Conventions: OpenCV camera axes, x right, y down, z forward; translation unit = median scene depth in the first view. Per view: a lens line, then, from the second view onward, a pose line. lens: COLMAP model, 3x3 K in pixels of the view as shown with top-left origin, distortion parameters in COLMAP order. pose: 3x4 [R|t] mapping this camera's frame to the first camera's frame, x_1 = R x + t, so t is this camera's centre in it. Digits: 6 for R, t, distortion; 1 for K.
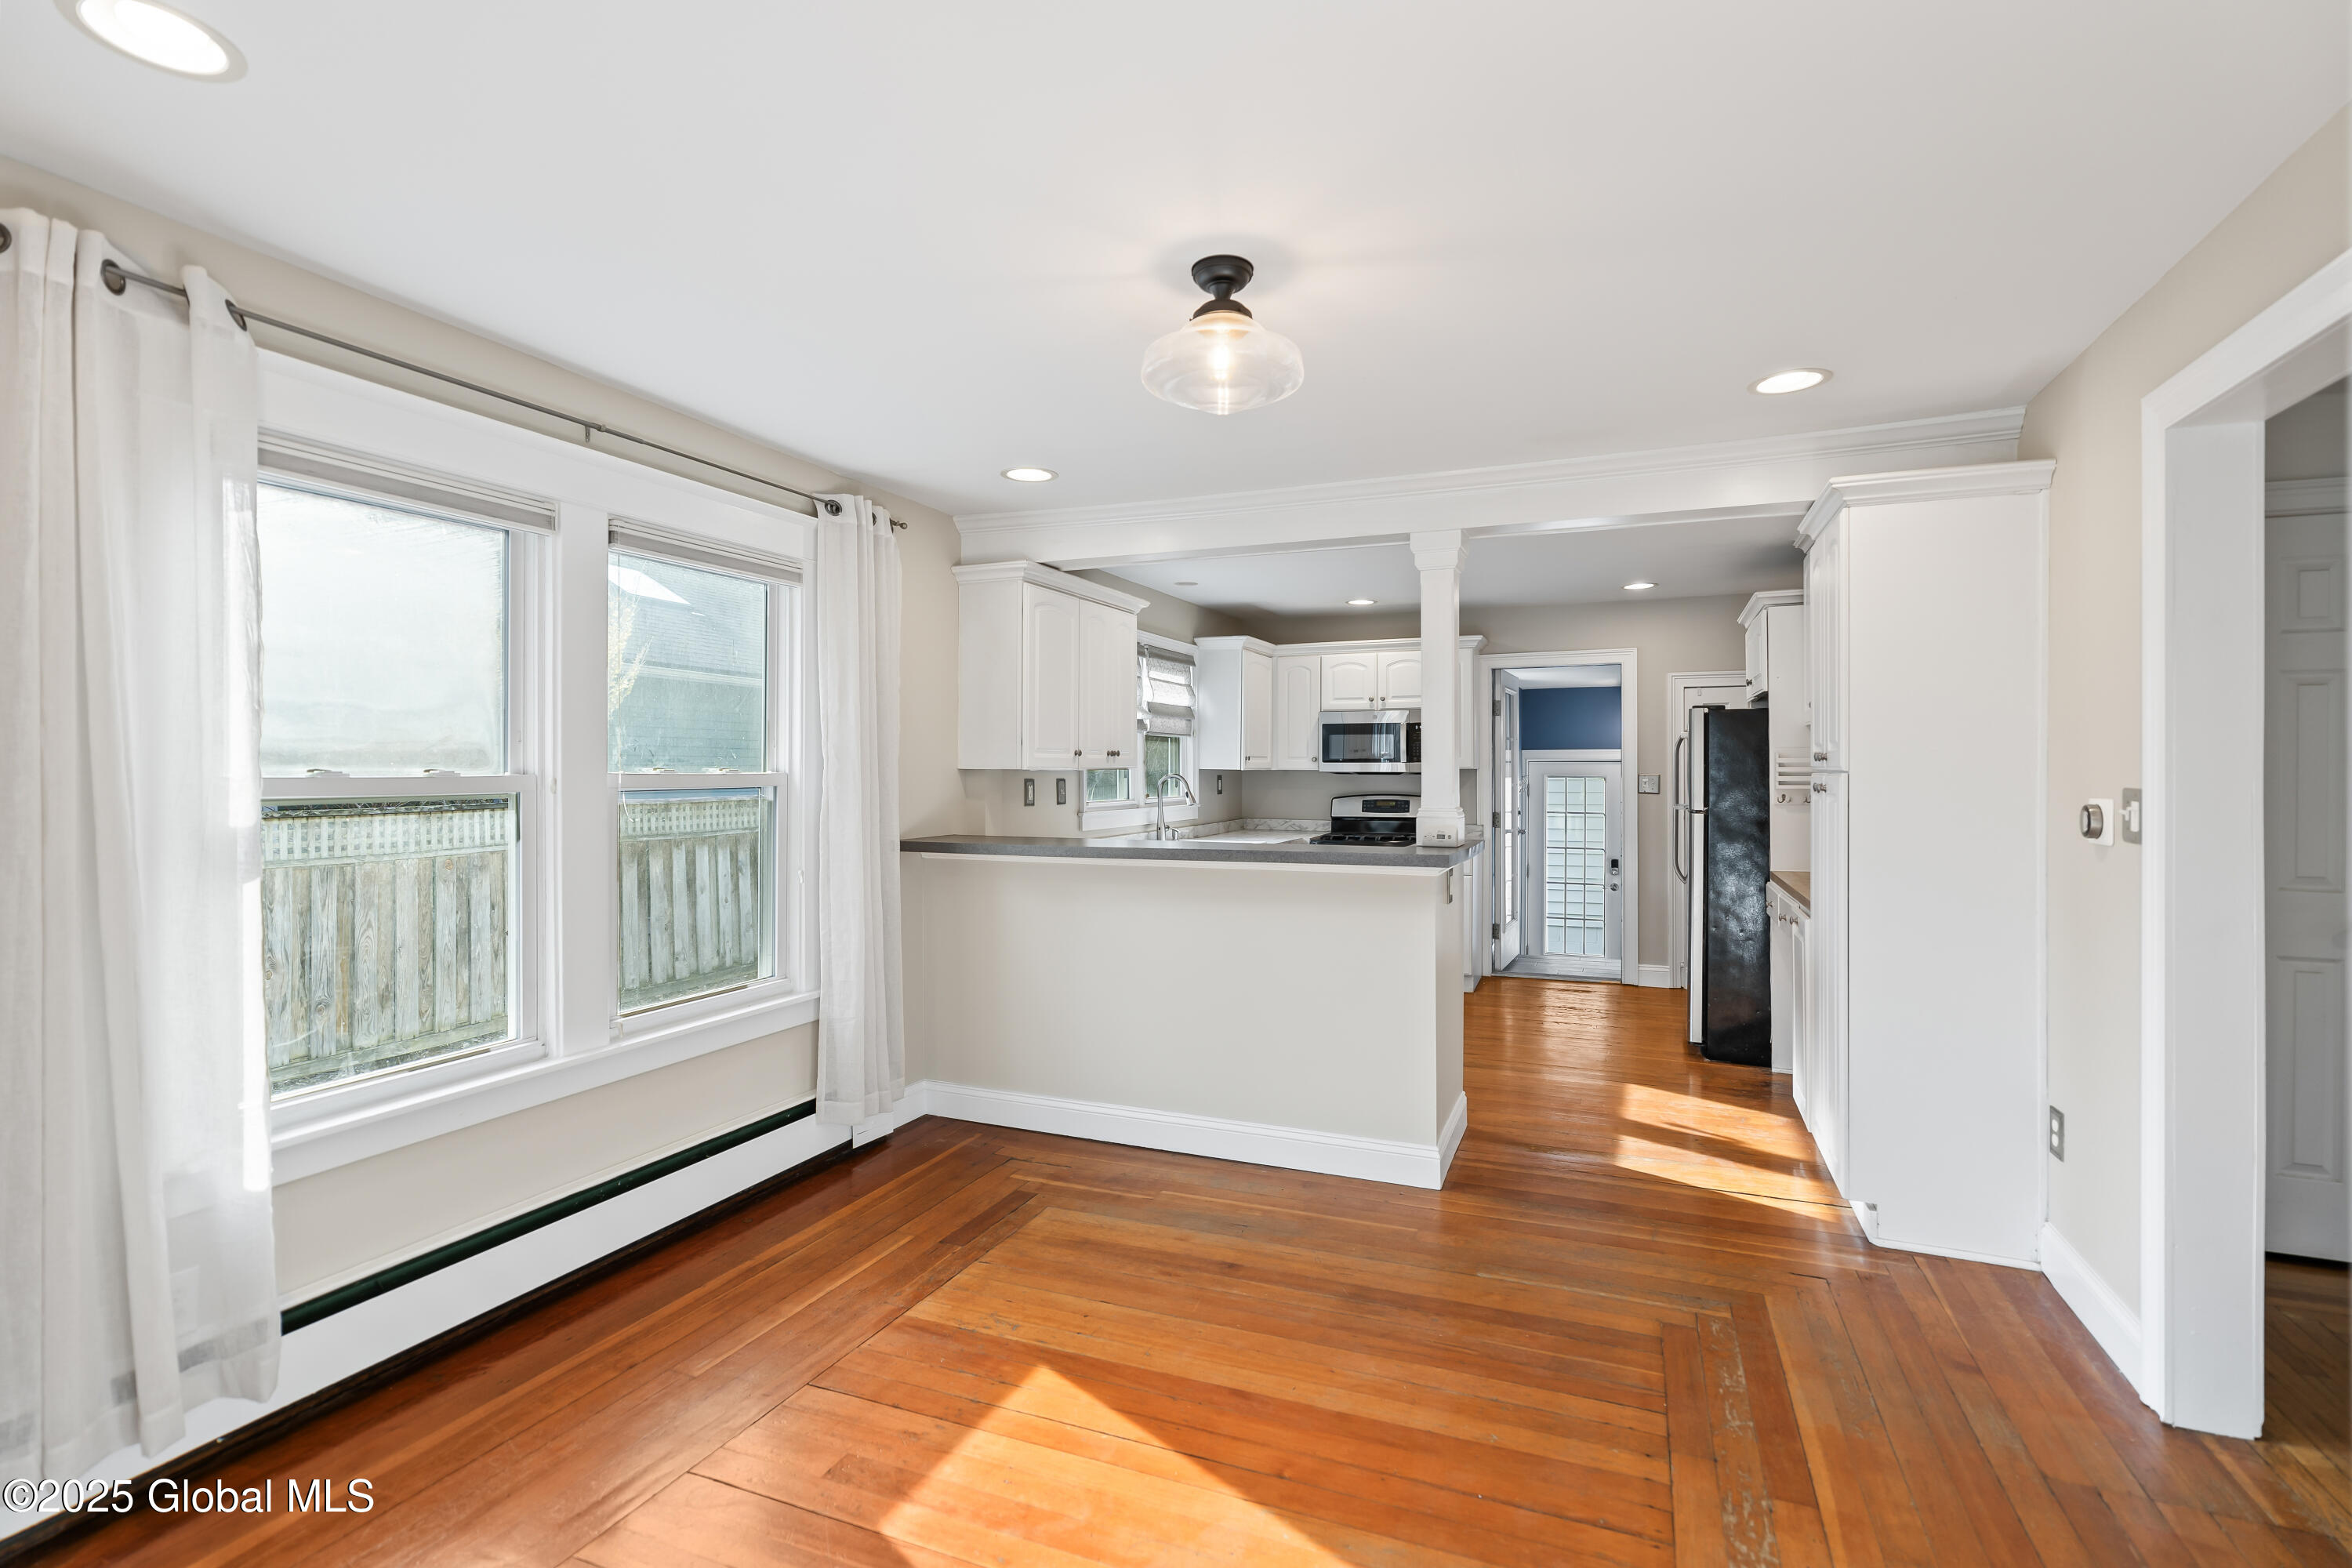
lens RADIAL K [[1101.1, 0, 1175.3], [0, 1101.1, 774.1], [0, 0, 1]] dist [0.004812, 0.000183]
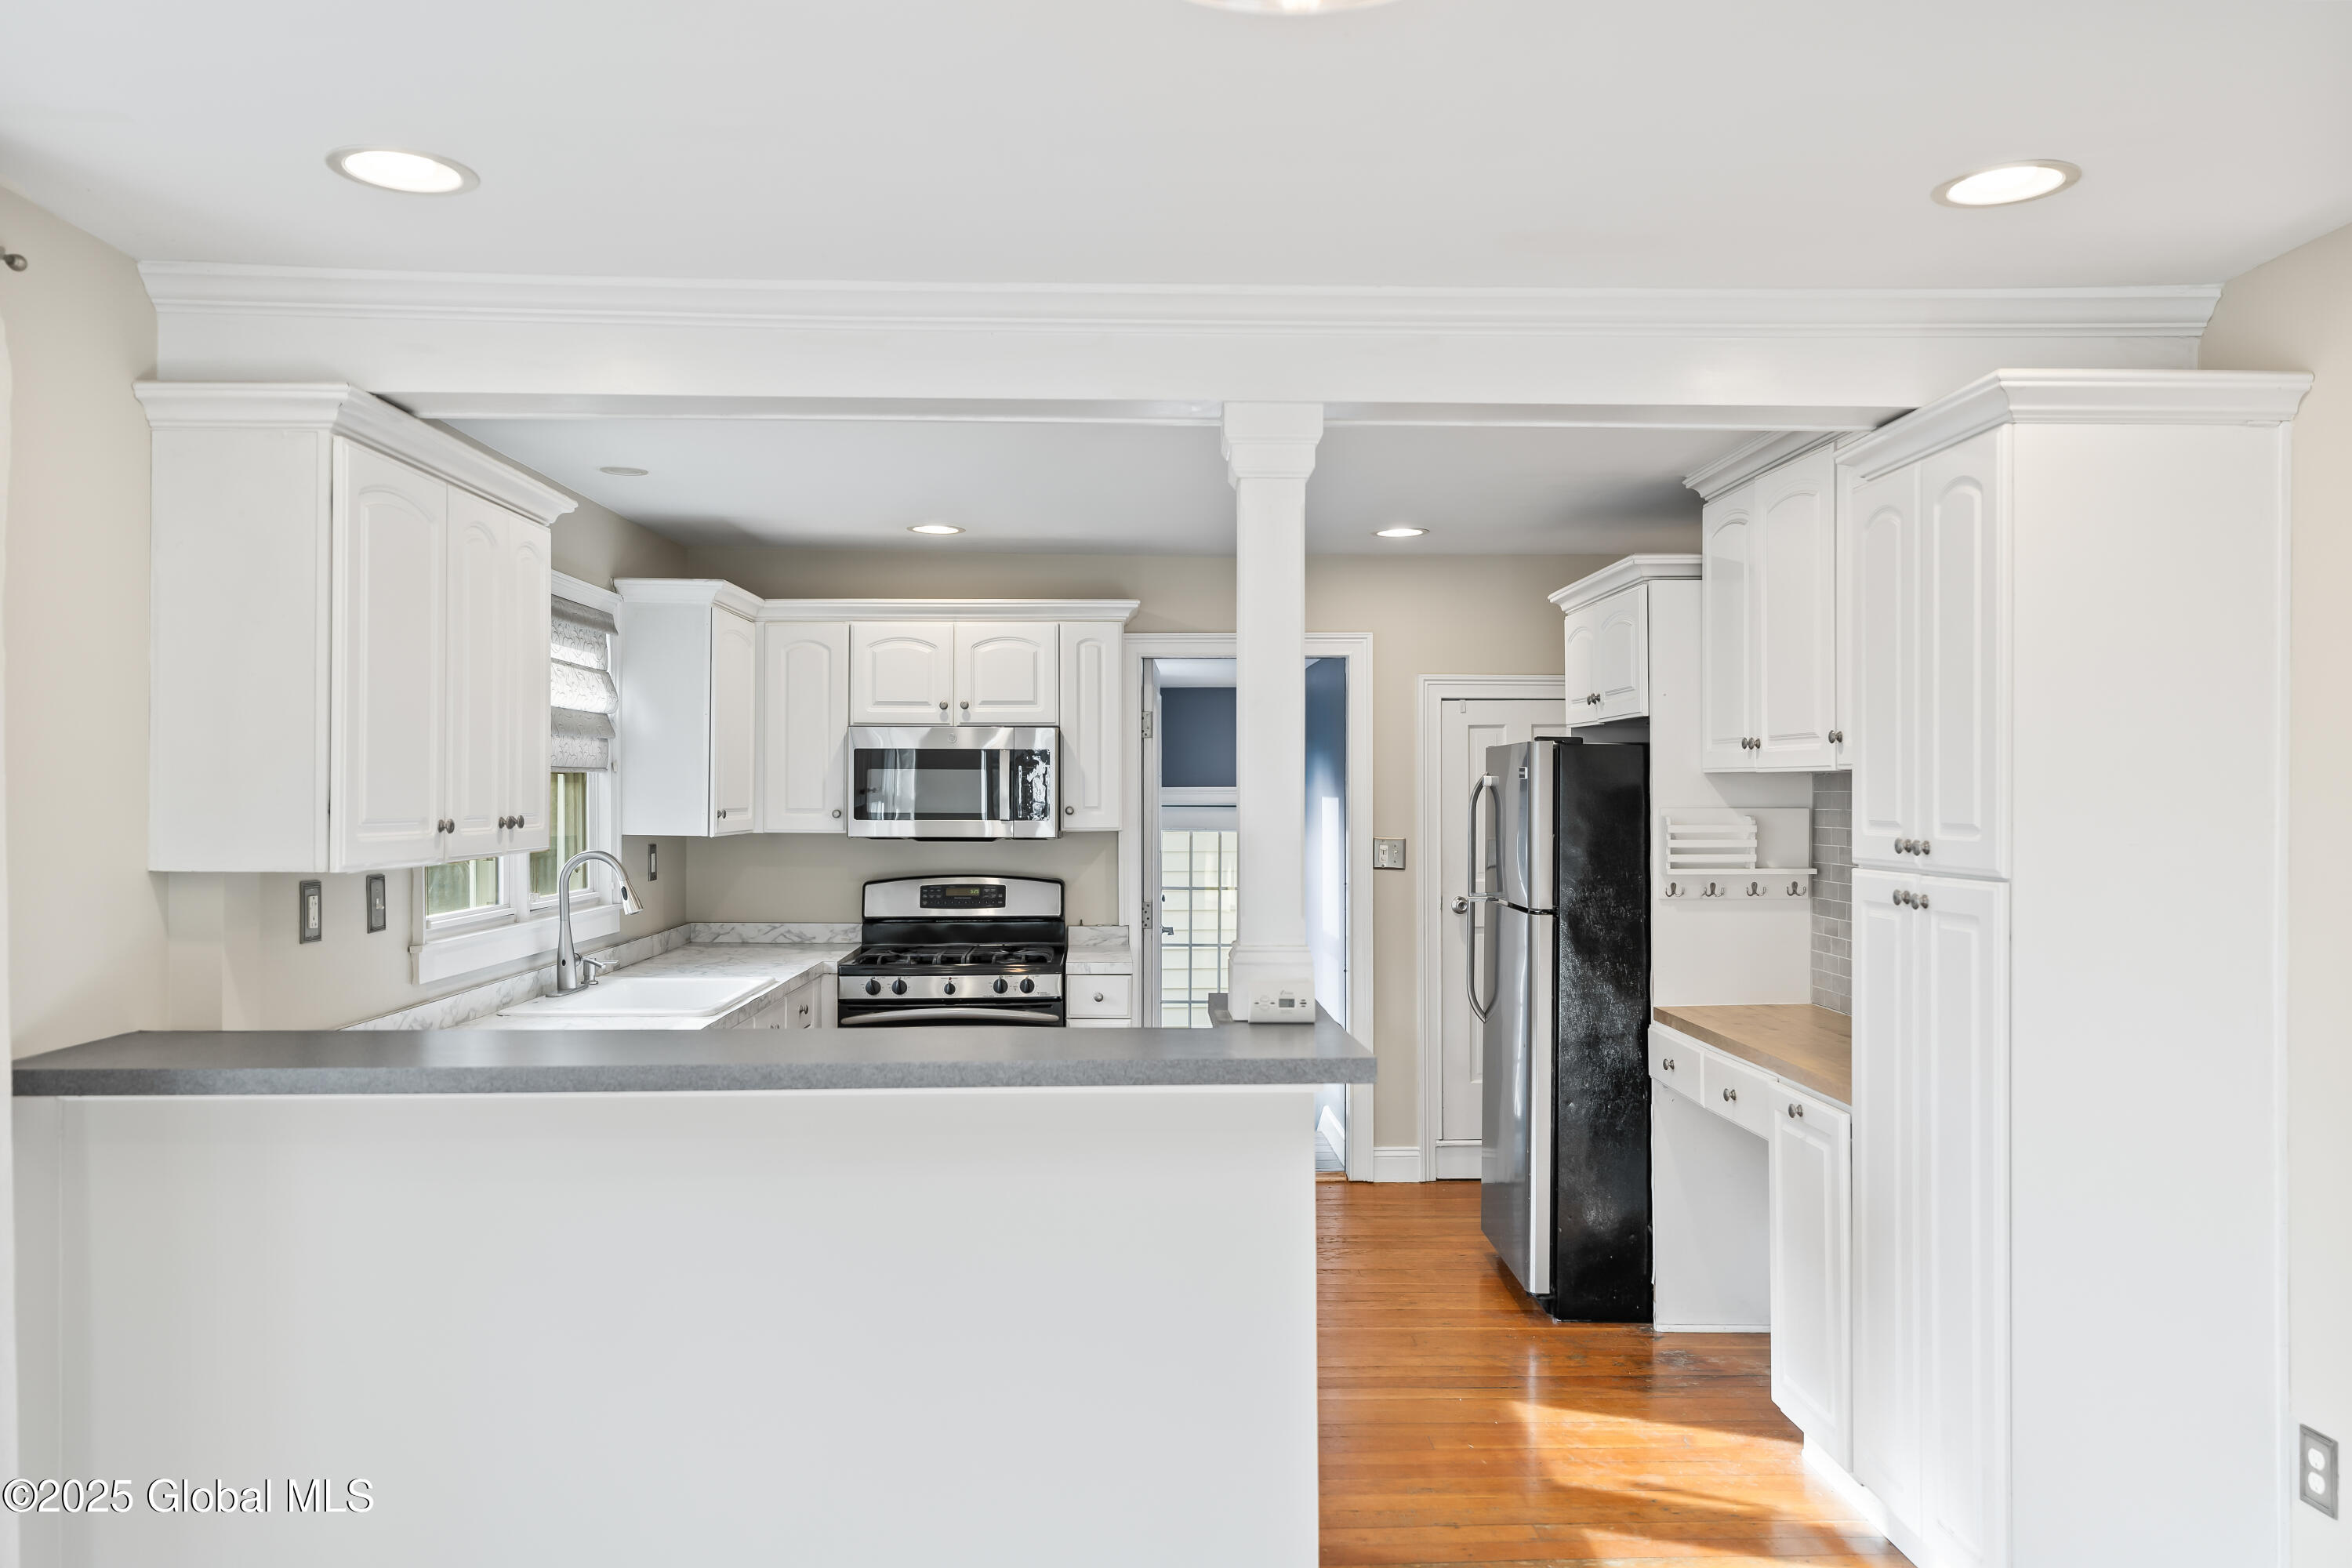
lens RADIAL K [[1730.0, 0, 1178.4], [0, 1730.0, 795.9], [0, 0, 1]] dist [0.004456, -0.002412]
pose [[0.911593, -0.000573, 0.411094, -0.084595], [0.001662, 0.999996, -0.002292, -0.023601], [-0.411092, 0.002773, 0.911590, 0.184998]]
